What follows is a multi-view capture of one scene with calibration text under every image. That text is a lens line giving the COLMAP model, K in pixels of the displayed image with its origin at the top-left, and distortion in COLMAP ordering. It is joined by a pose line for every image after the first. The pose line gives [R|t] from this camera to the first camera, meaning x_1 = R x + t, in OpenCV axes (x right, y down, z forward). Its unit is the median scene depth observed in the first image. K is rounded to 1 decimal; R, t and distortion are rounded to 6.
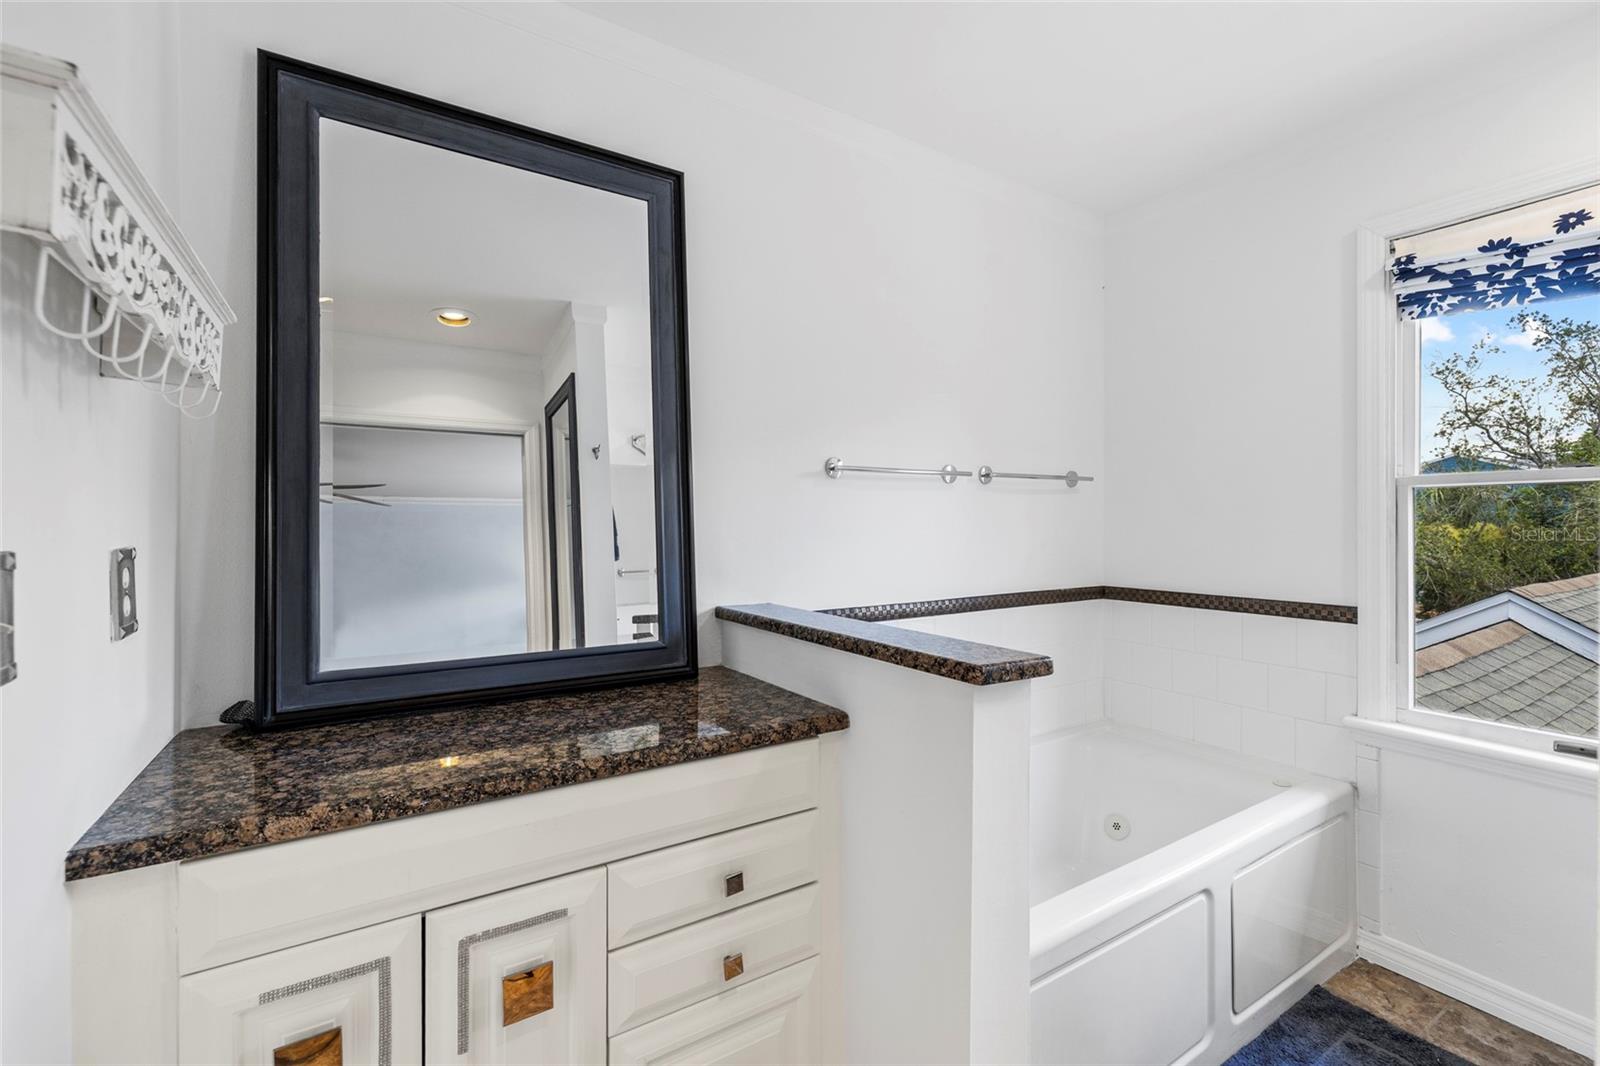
lens RADIAL K [[678.0, 0, 803.0], [0, 678.0, 521.4], [0, 0, 1]] dist [-0.000087, -0.000053]
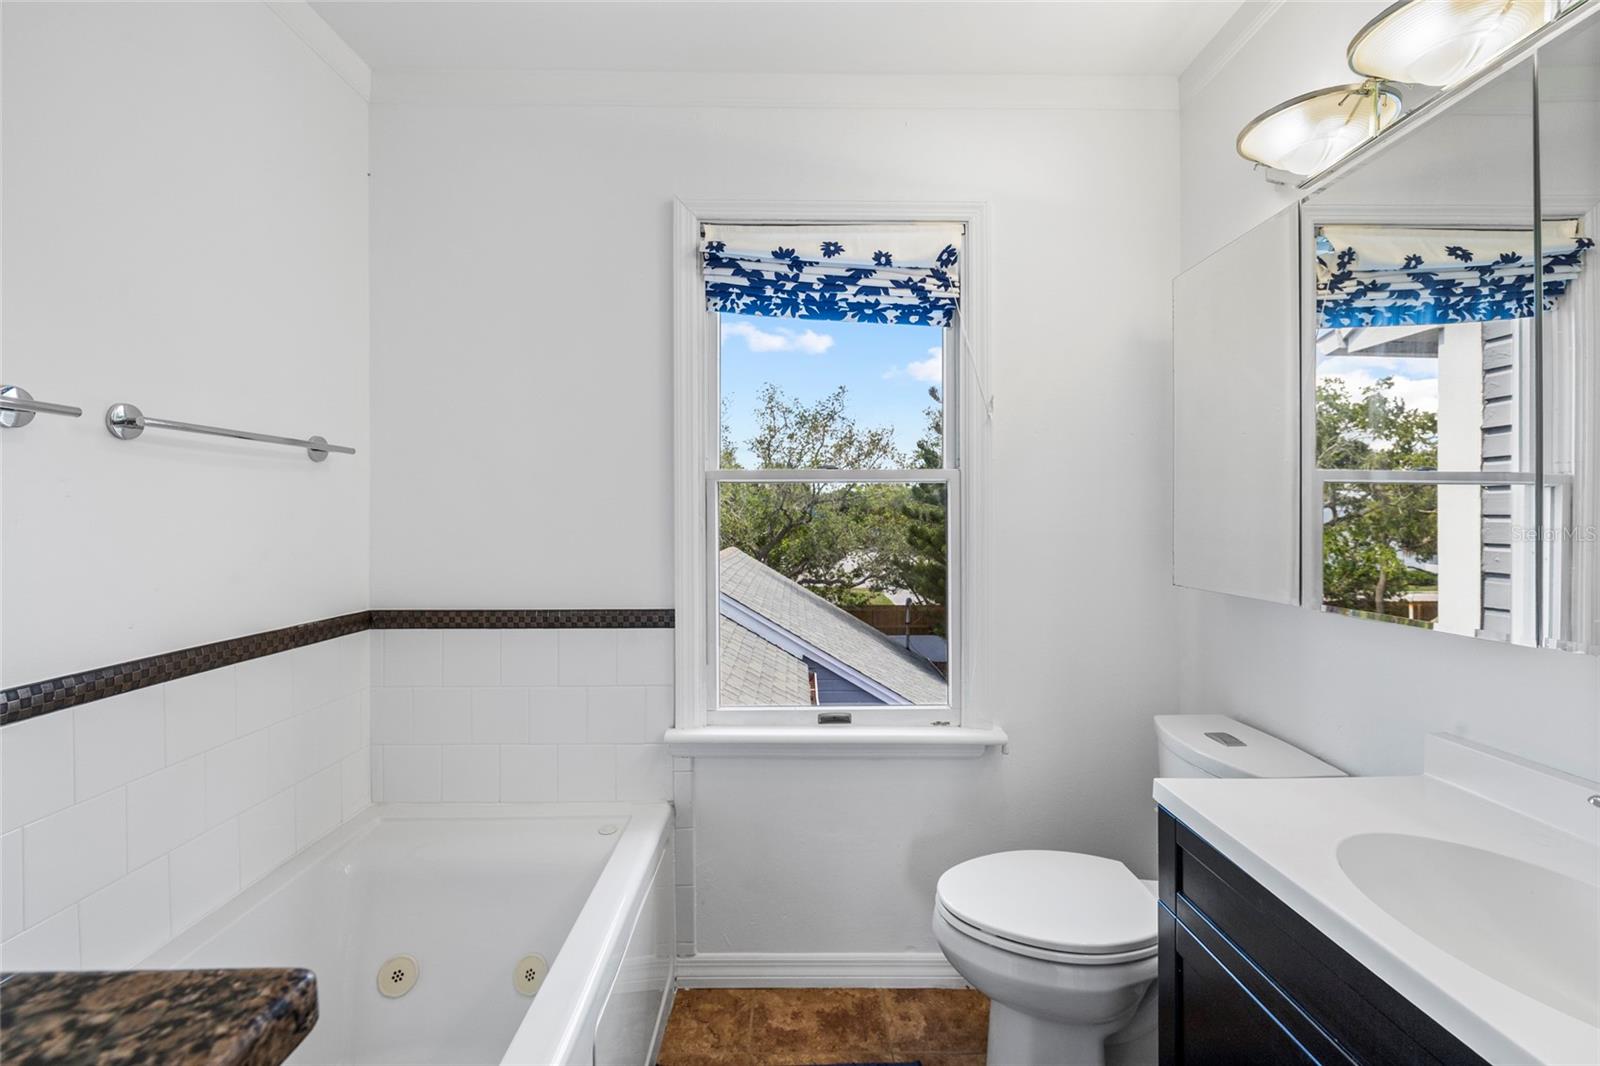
lens RADIAL K [[678.0, 0, 803.0], [0, 678.0, 521.4], [0, 0, 1]] dist [-0.000087, -0.000053]
pose [[0.526843, -0.002360, 0.849959, 0.134976], [-0.002178, 0.999989, 0.004127, 0.002627], [-0.849960, -0.004026, 0.526832, 0.390565]]
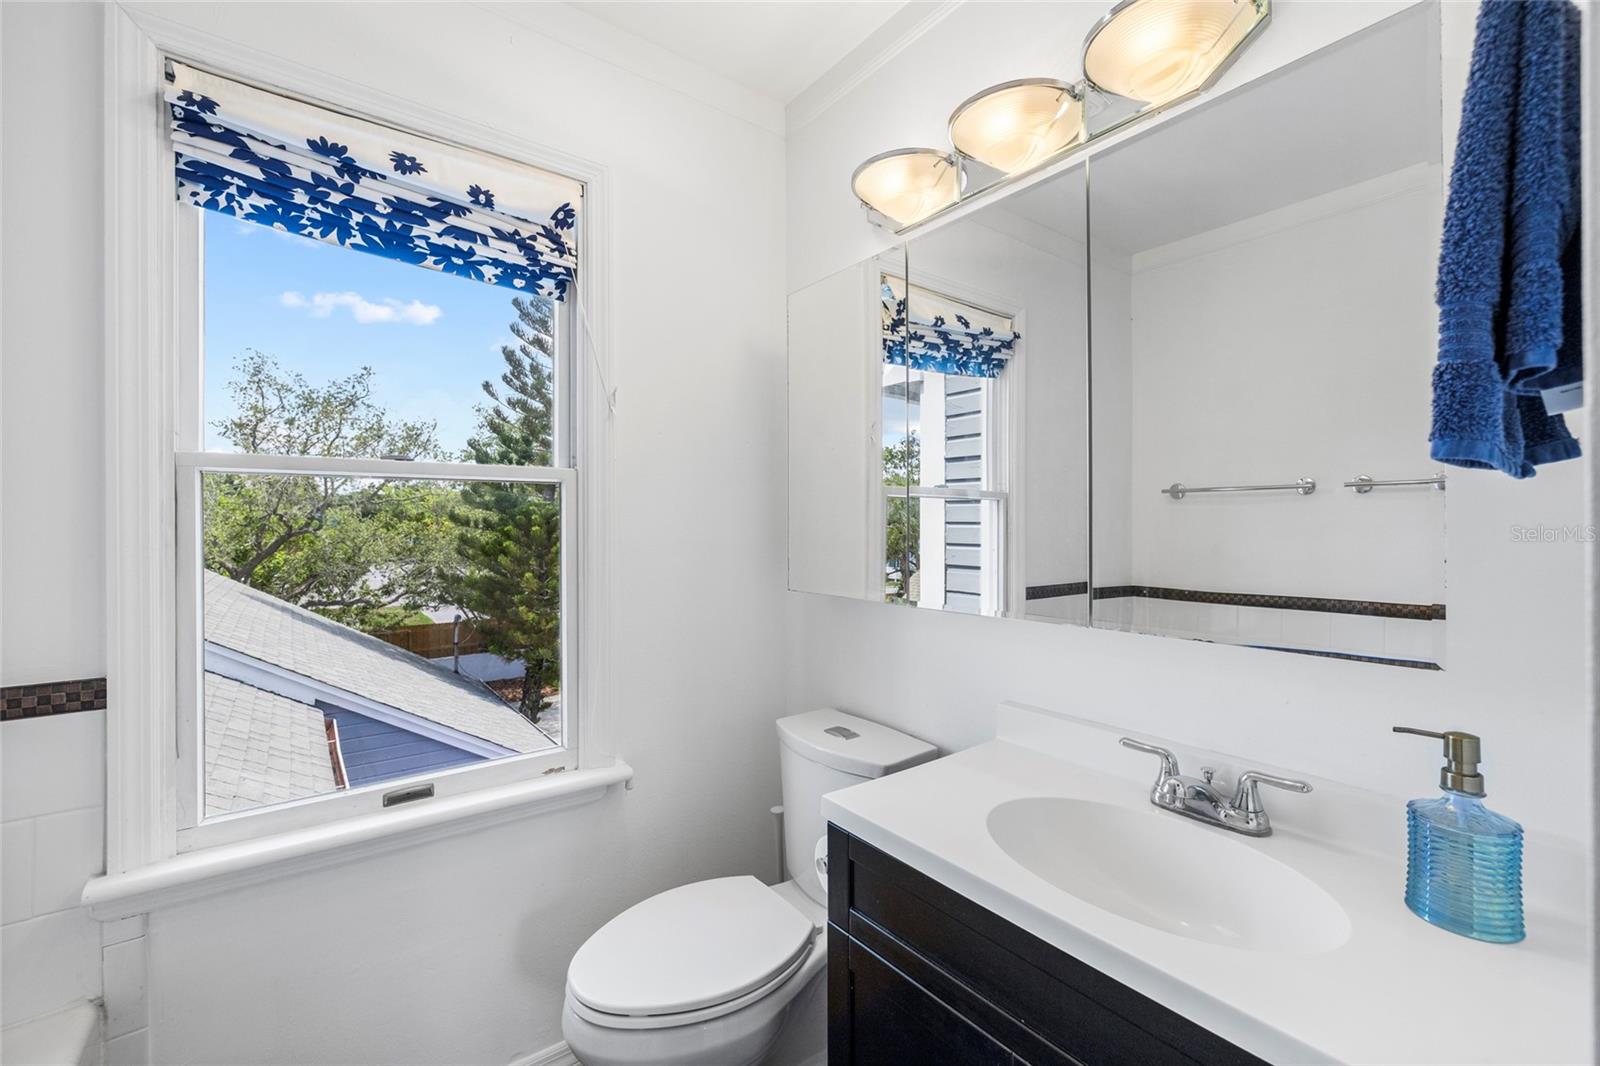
lens RADIAL K [[670.6, 0, 799.3], [0, 670.6, 523.4], [0, 0, 1]] dist [-0.000390, -0.000286]
pose [[-0.083069, 0.003373, 0.996538, 0.239672], [-0.000476, 0.999994, -0.003425, 0.001316], [-0.996544, -0.000759, -0.083066, 0.512824]]
